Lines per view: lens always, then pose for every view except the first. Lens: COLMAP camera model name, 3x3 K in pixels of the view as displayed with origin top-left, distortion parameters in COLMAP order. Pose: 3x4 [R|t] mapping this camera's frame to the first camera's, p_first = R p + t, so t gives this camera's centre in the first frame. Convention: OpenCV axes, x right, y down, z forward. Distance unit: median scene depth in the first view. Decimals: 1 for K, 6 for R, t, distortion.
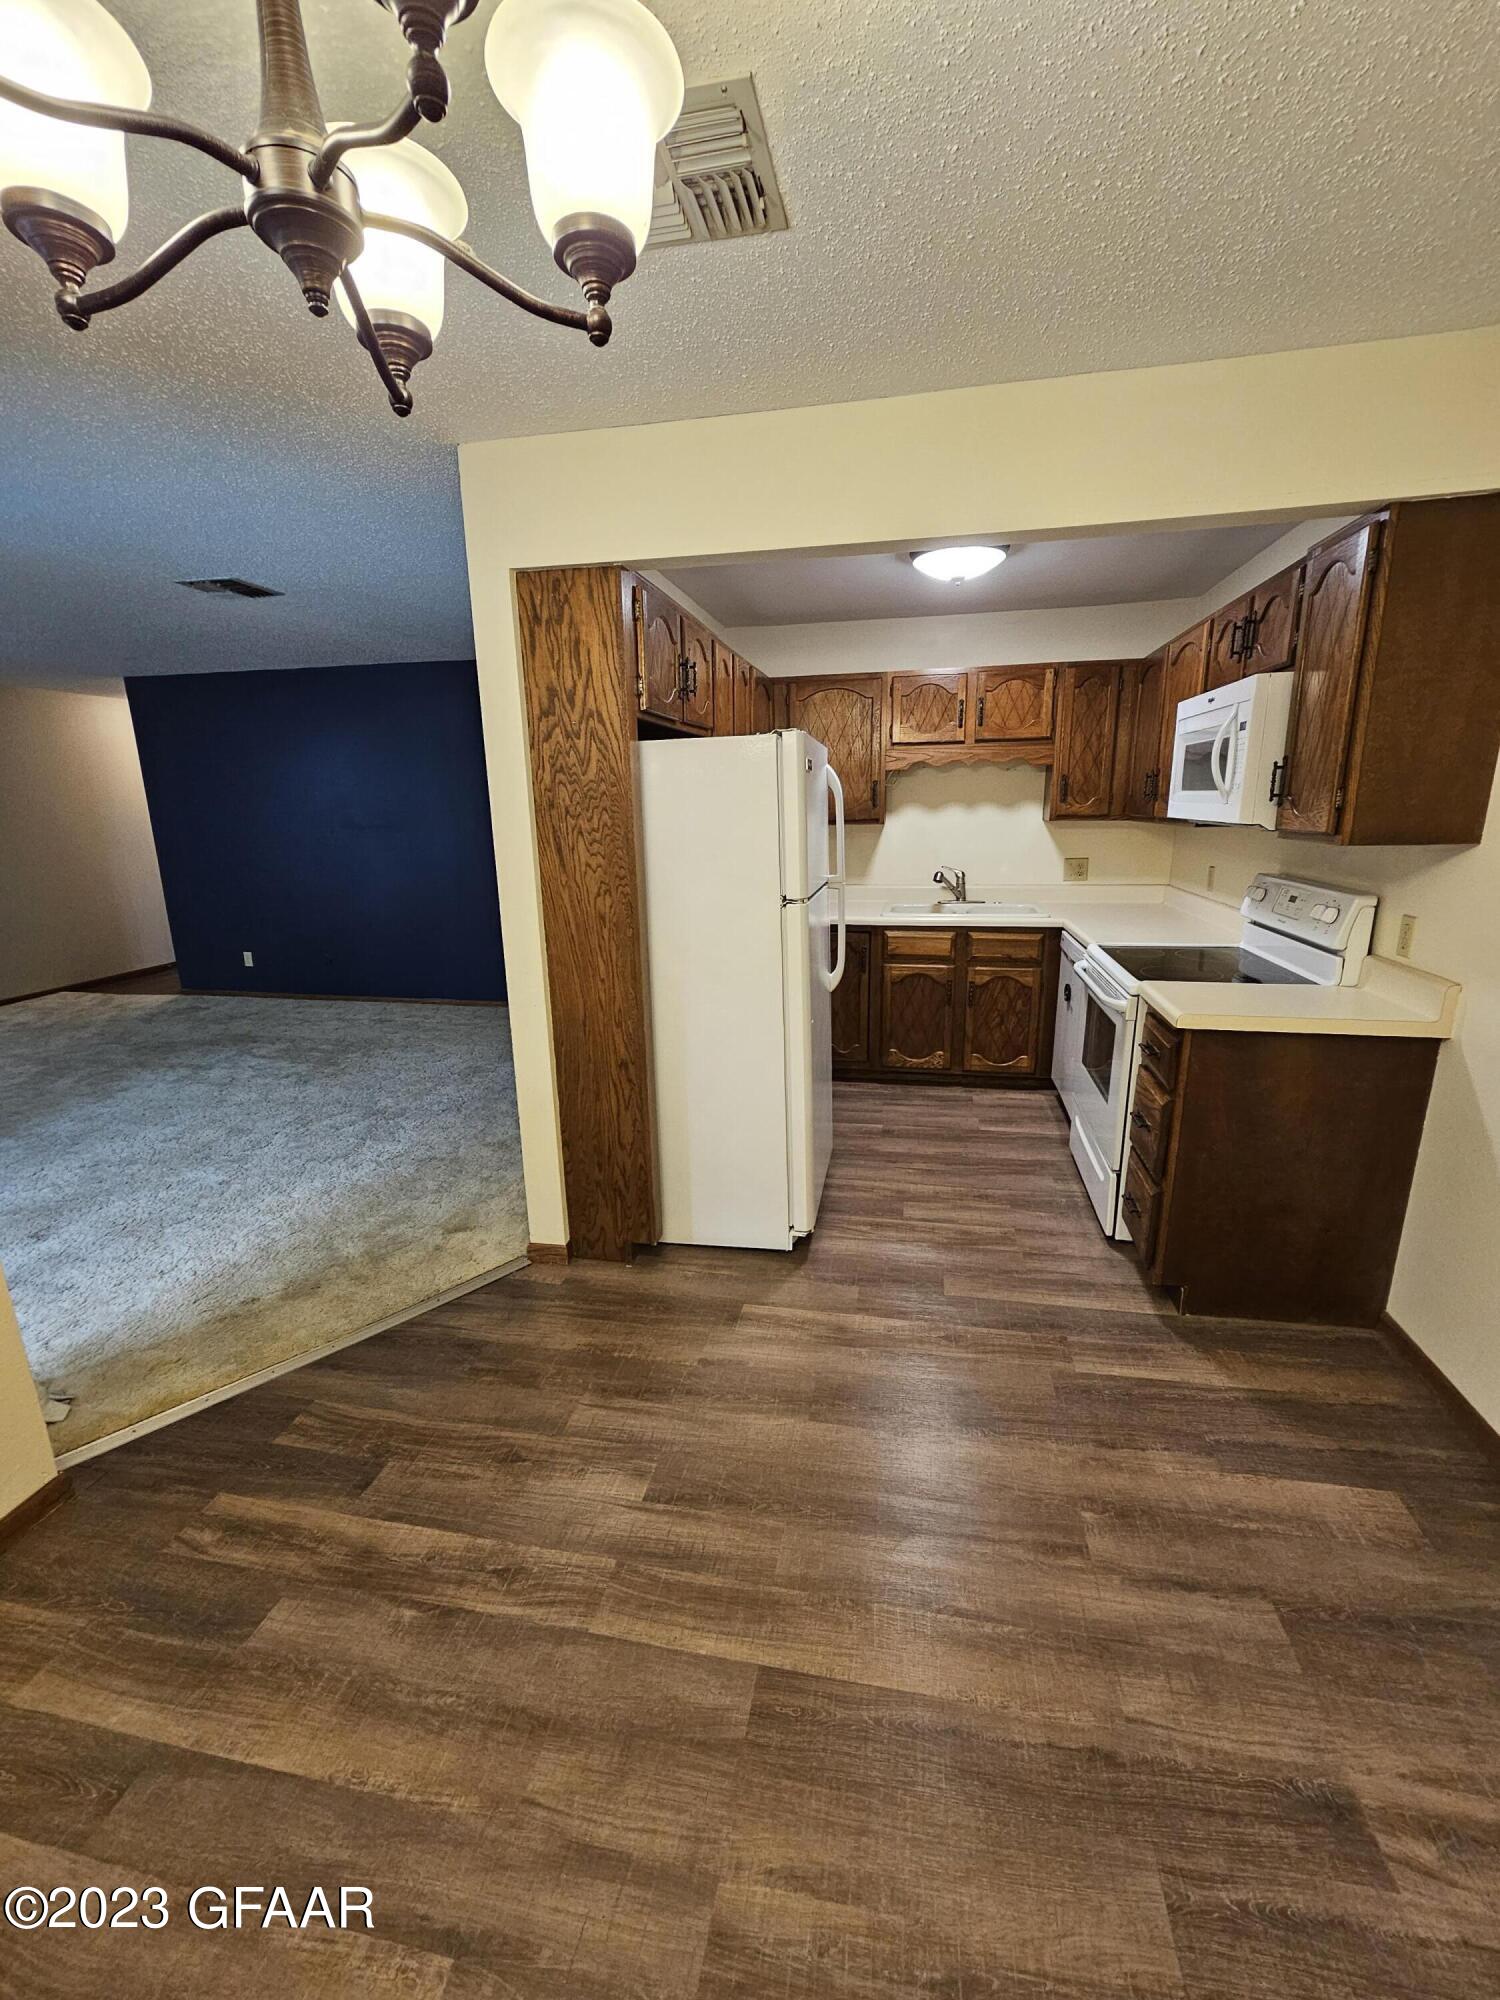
lens RADIAL K [[819.9, 0, 756.8], [0, 819.9, 1012.1], [0, 0, 1]] dist [-0.005118, 0.001242]
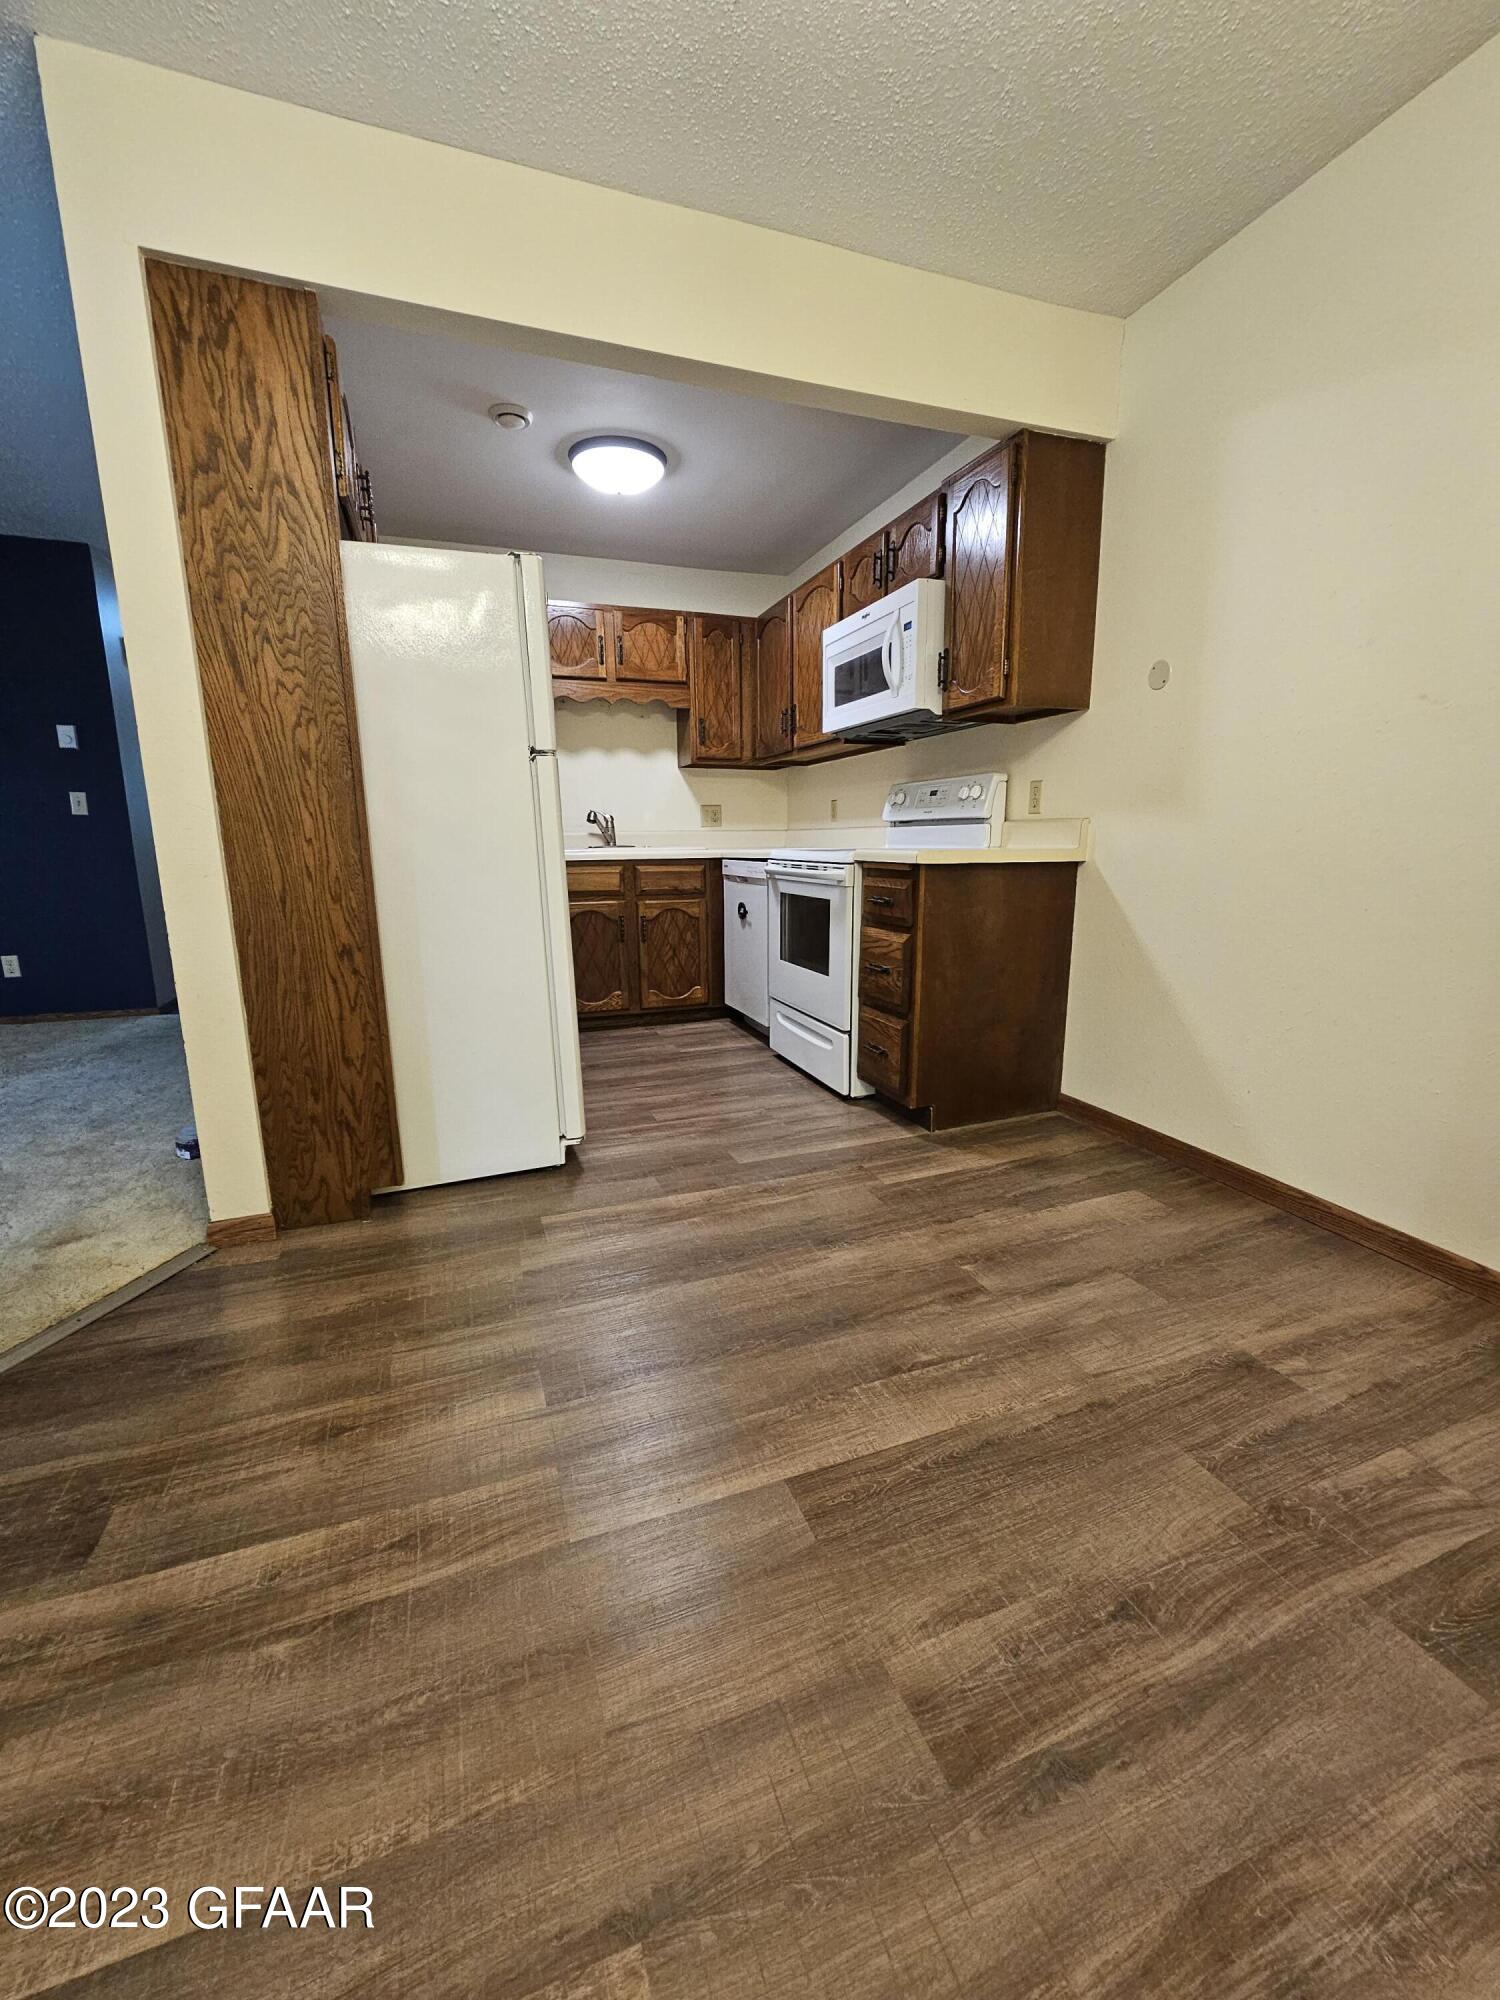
lens RADIAL K [[819.9, 0, 759.8], [0, 819.9, 1009.4], [0, 0, 1]] dist [-0.005118, 0.001242]
pose [[0.848636, -0.096493, 0.520103, -0.272124], [0.124812, 0.991987, -0.019611, 0.208286], [-0.514043, 0.081557, 0.853879, 0.153738]]
